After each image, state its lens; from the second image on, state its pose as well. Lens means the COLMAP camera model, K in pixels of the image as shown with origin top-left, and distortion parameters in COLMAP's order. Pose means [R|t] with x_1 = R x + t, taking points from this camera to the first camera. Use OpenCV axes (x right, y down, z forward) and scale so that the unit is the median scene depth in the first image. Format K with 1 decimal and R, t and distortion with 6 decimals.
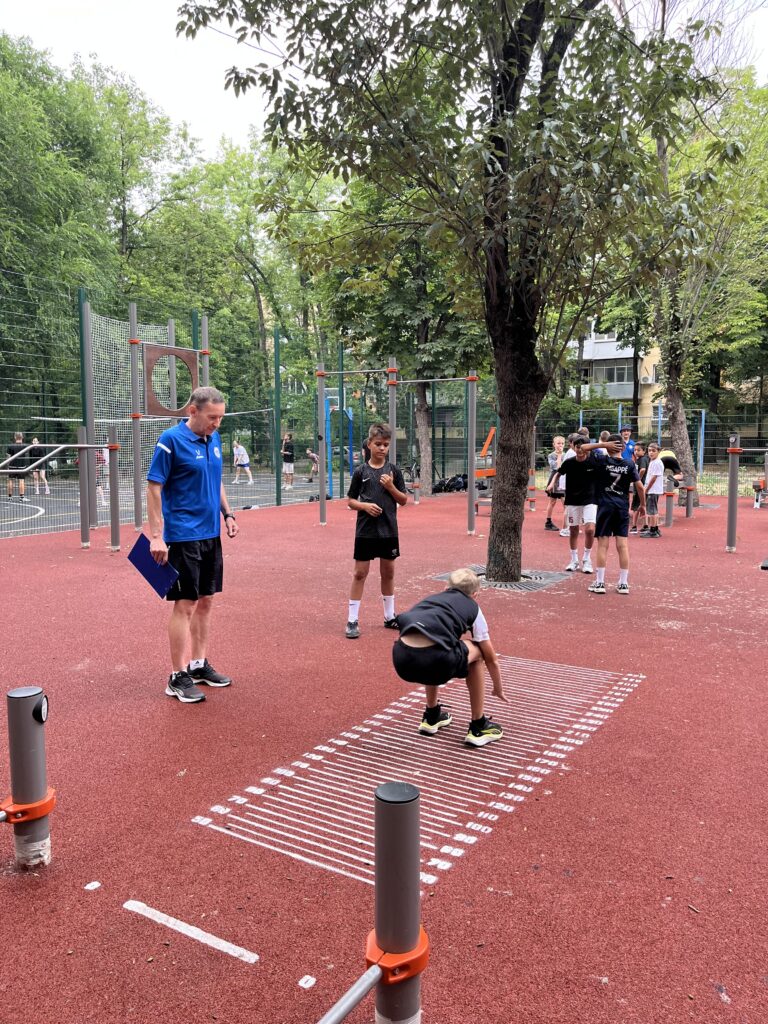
lens RADIAL K [[777.6, 0, 405.5], [0, 777.6, 500.2], [0, 0, 1]] dist [0.099850, -0.114403]
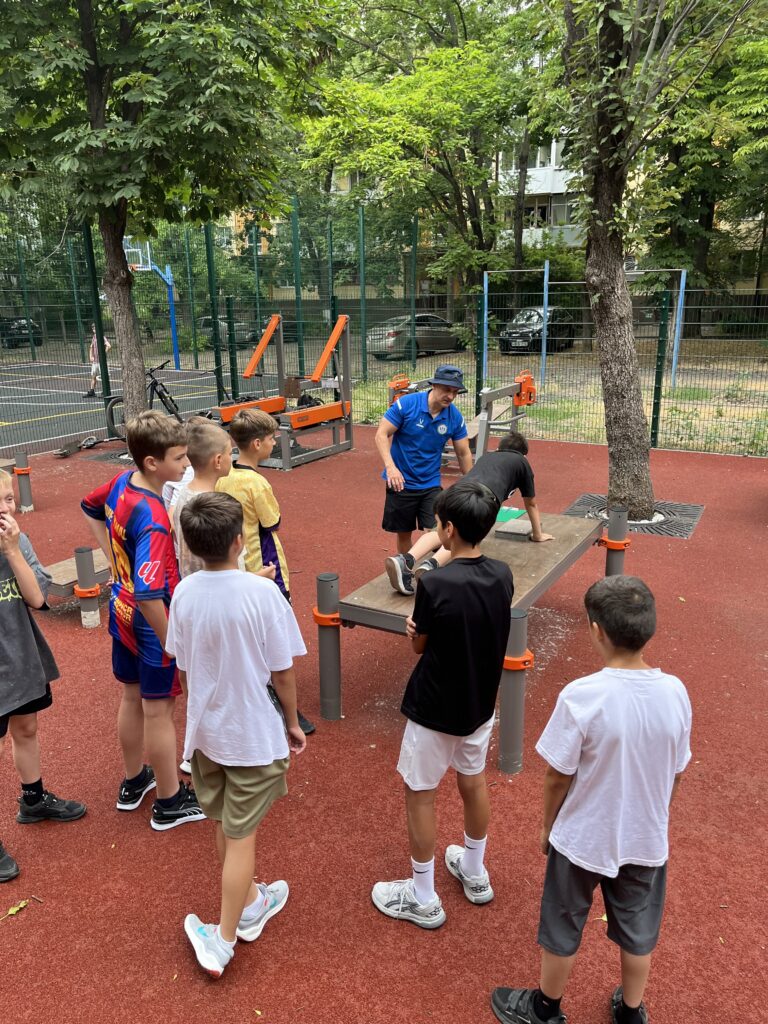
lens RADIAL K [[777.6, 0, 405.5], [0, 777.6, 500.2], [0, 0, 1]] dist [0.099850, -0.114403]
pose [[0.999560, -0.019323, 0.022490, 0.121708], [0.014881, 0.982967, 0.183177, -0.044797], [-0.025647, -0.182762, 0.982823, 0.312179]]
